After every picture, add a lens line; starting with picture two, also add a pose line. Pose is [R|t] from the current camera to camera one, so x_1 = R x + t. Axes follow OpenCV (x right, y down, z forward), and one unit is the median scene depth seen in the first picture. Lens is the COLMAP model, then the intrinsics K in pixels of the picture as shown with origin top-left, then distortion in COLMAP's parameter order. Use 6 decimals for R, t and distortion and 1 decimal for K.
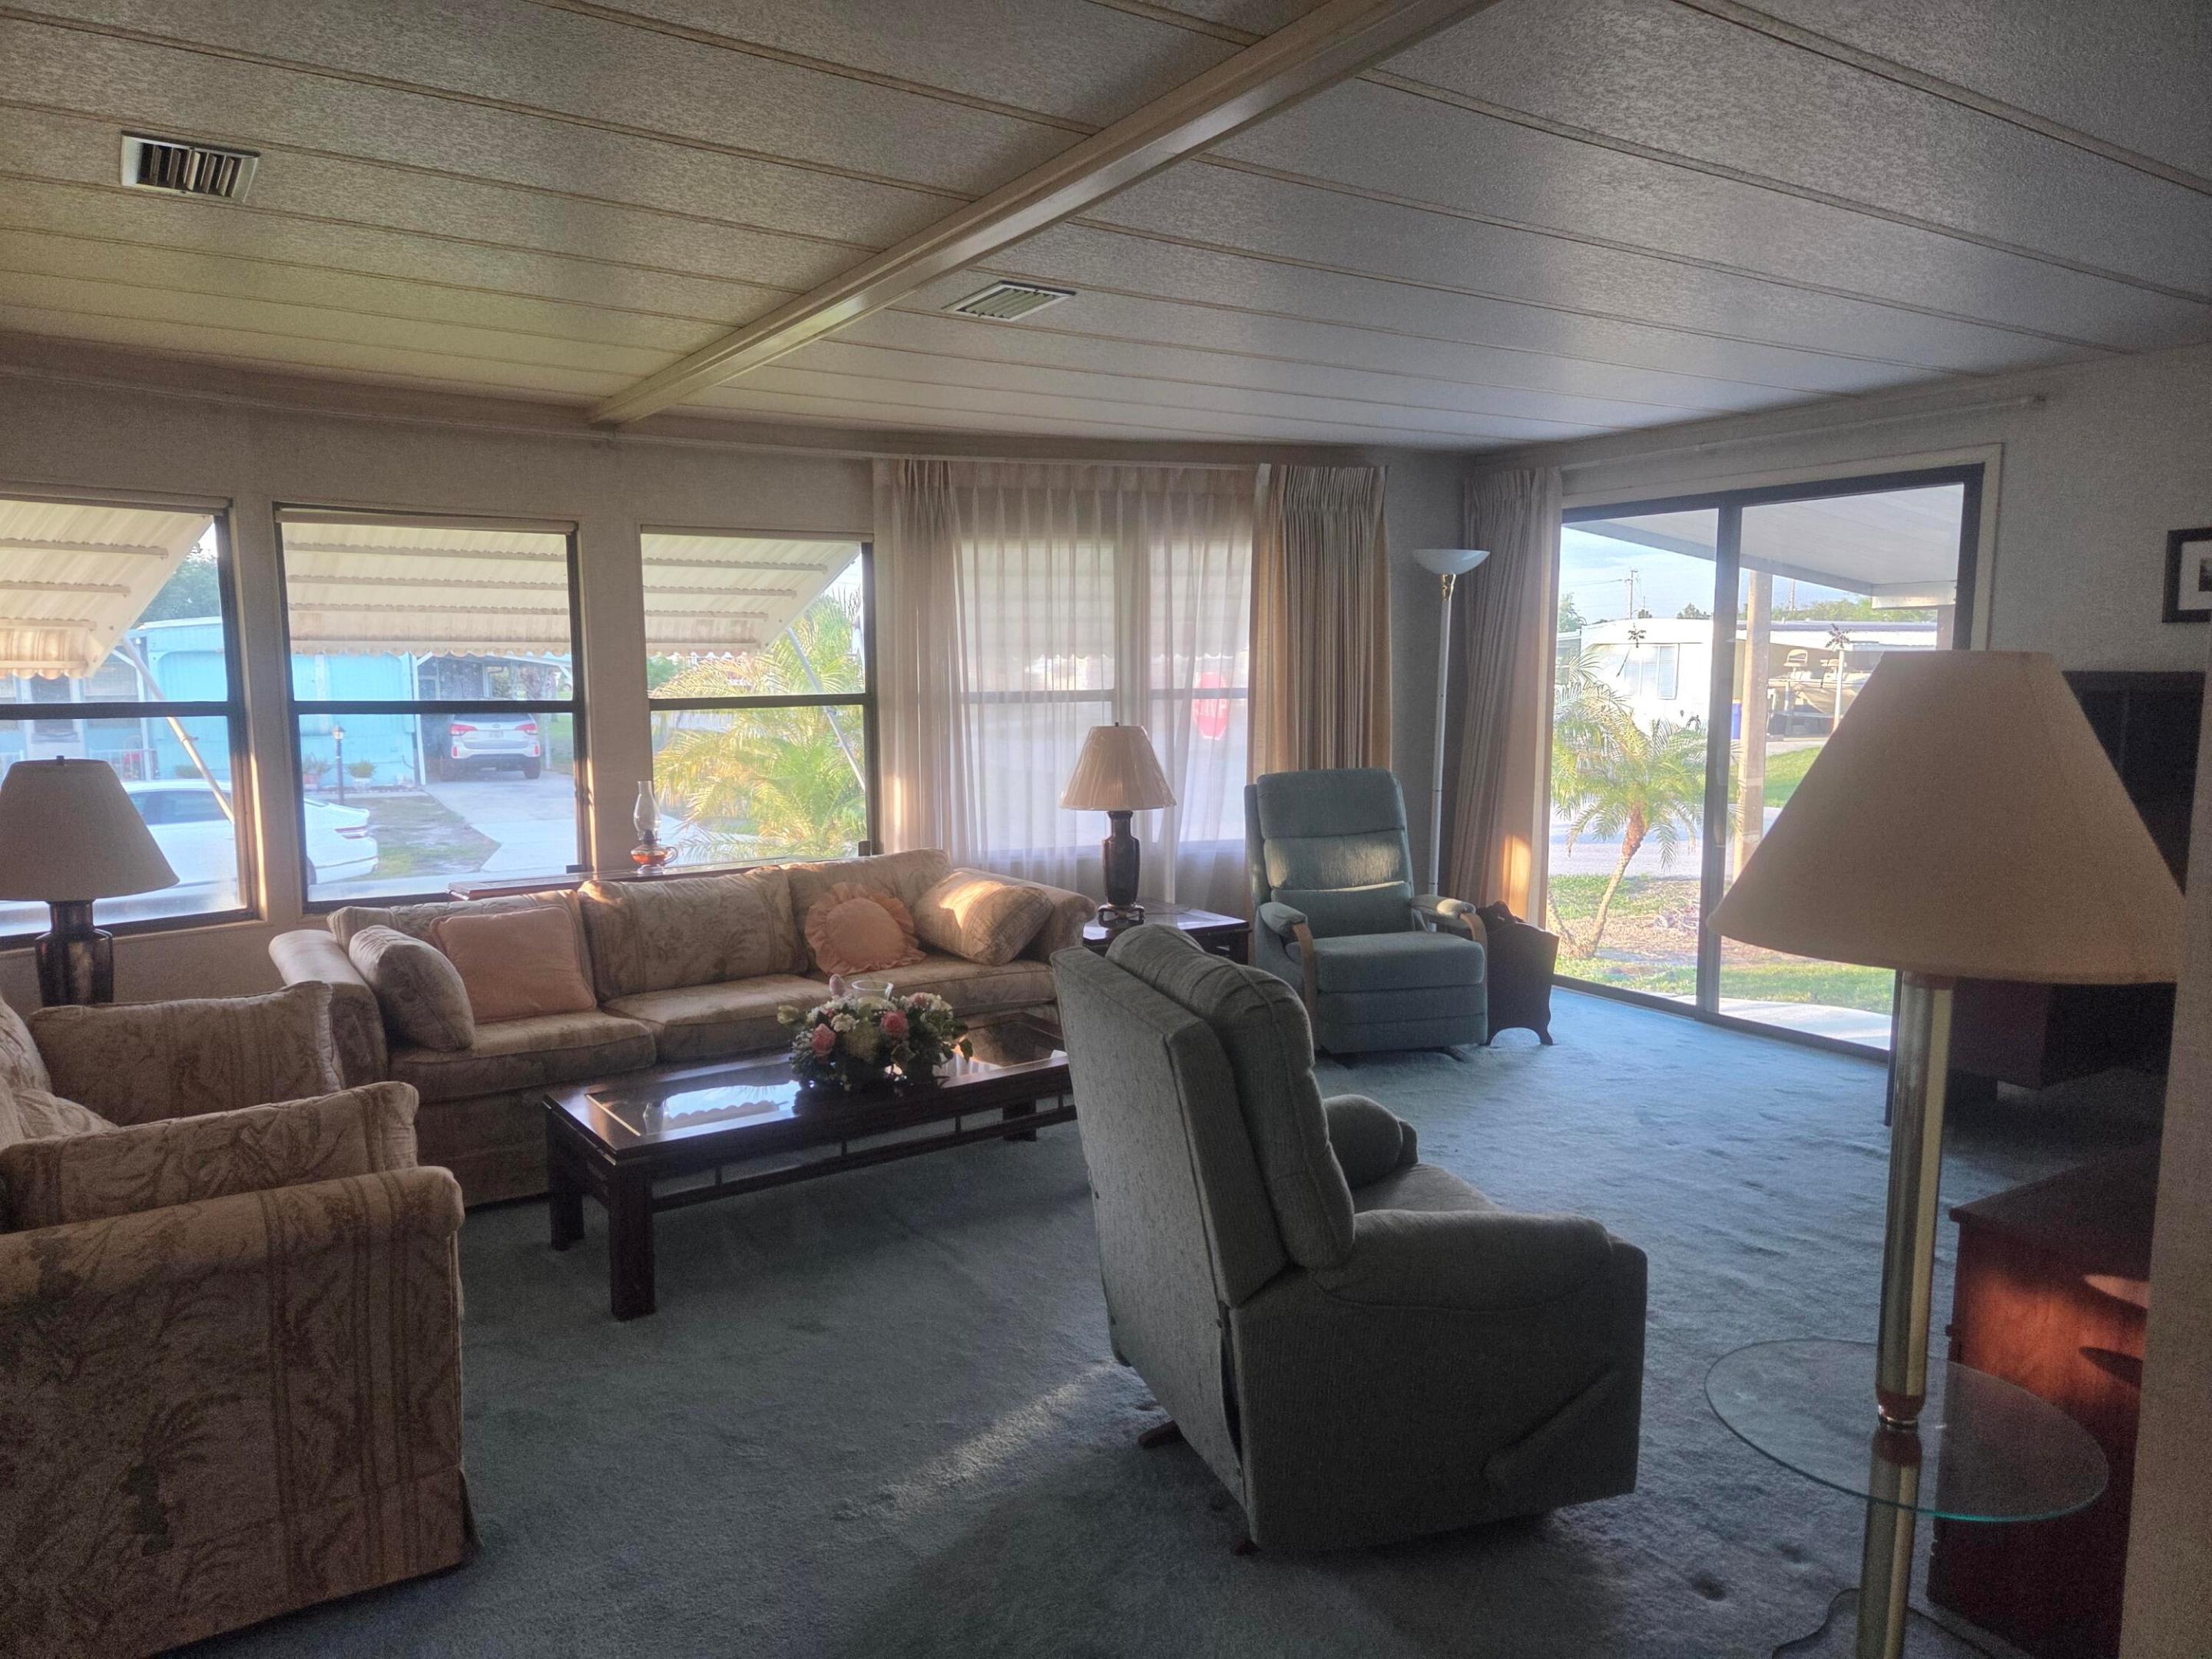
lens RADIAL K [[1496.6, 0, 1114.8], [0, 1496.6, 845.5], [0, 0, 1]] dist [0.070079, -0.059398]
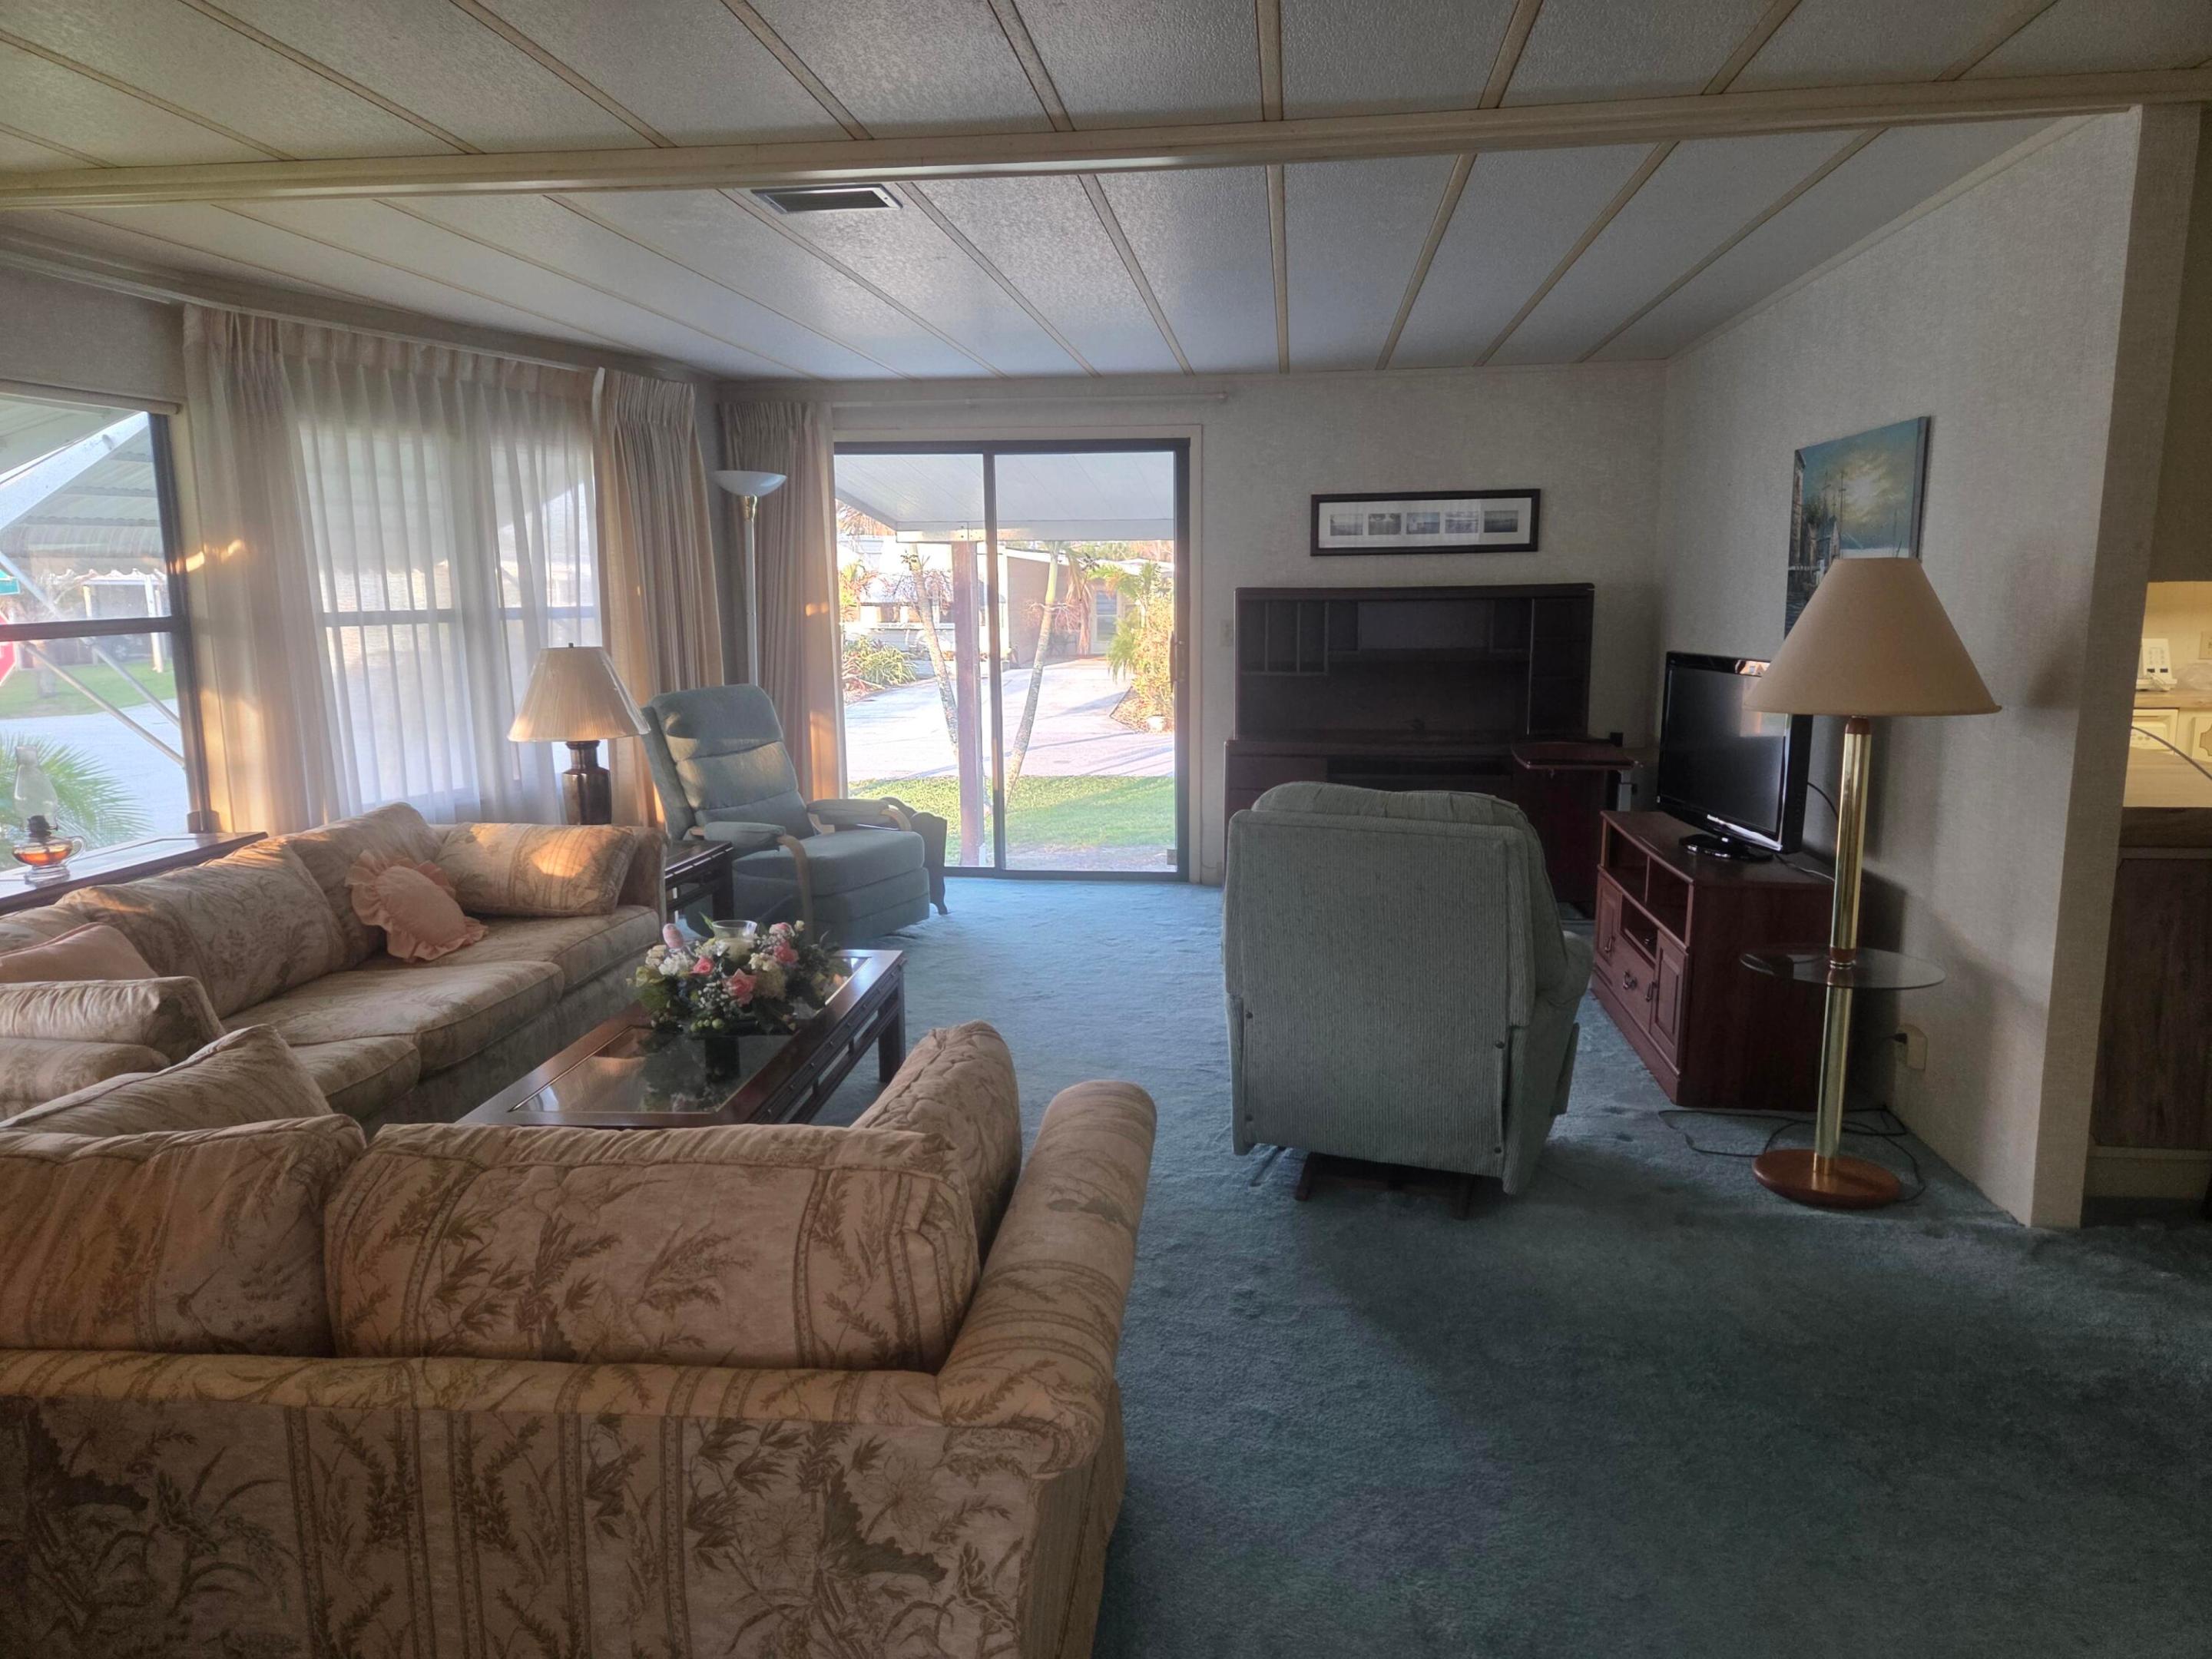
lens RADIAL K [[1496.6, 0, 1120.0], [0, 1496.6, 833.7], [0, 0, 1]] dist [0.070079, -0.059398]
pose [[0.633188, -0.125437, 0.763766, -0.478202], [0.097442, 0.991848, 0.082113, -0.010123], [-0.767840, 0.022430, 0.640249, 0.152623]]
